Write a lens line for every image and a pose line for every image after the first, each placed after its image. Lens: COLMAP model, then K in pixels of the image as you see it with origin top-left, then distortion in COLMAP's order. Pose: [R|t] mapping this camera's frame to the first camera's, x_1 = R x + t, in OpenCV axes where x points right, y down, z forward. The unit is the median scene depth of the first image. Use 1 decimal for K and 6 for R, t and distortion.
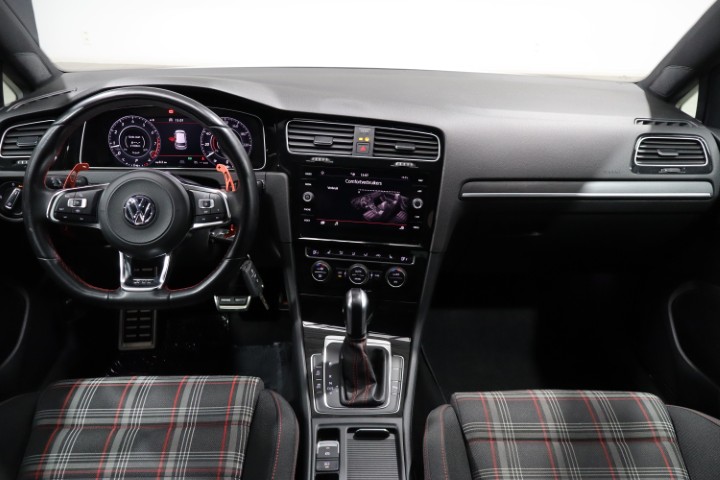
lens RADIAL K [[656.1, 0, 360.0], [0, 656.1, 240.0], [0, 0, 1]] dist [0.000611, 0.006563]
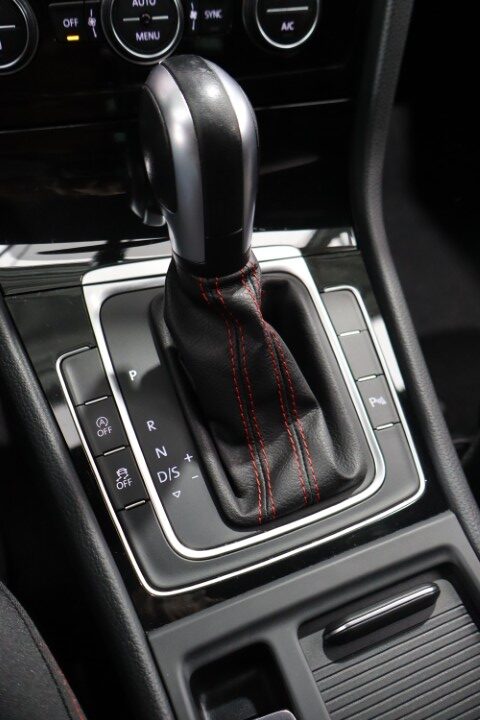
lens RADIAL K [[635.7, 0, 240.0], [0, 635.7, 360.0], [0, 0, 1]] dist [0.010173, -0.002382]
pose [[0.936401, -0.264900, 0.230174, -0.065829], [0.147305, 0.892017, 0.427325, 0.077085], [-0.318518, -0.366242, 0.874307, 0.781035]]
